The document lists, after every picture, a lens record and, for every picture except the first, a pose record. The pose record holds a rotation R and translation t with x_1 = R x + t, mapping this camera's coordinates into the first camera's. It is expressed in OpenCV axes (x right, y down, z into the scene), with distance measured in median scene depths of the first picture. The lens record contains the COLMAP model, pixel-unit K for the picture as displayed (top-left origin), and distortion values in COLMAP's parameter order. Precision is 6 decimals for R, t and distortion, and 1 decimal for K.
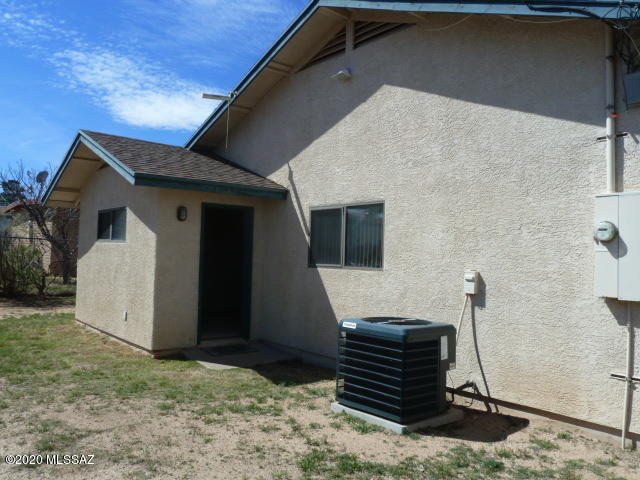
lens RADIAL K [[532.0, 0, 320.0], [0, 532.0, 240.0], [0, 0, 1]] dist [-0.006037, -0.005944]
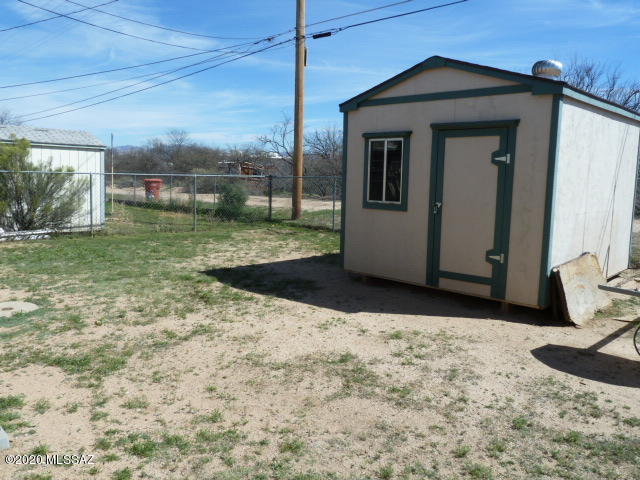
lens RADIAL K [[532.0, 0, 320.0], [0, 532.0, 240.0], [0, 0, 1]] dist [-0.006037, -0.005944]
pose [[-0.995695, -0.053495, -0.075689, -0.303651], [-0.060404, 0.993911, 0.092154, 0.026289], [0.070298, 0.096329, -0.992864, 1.829861]]
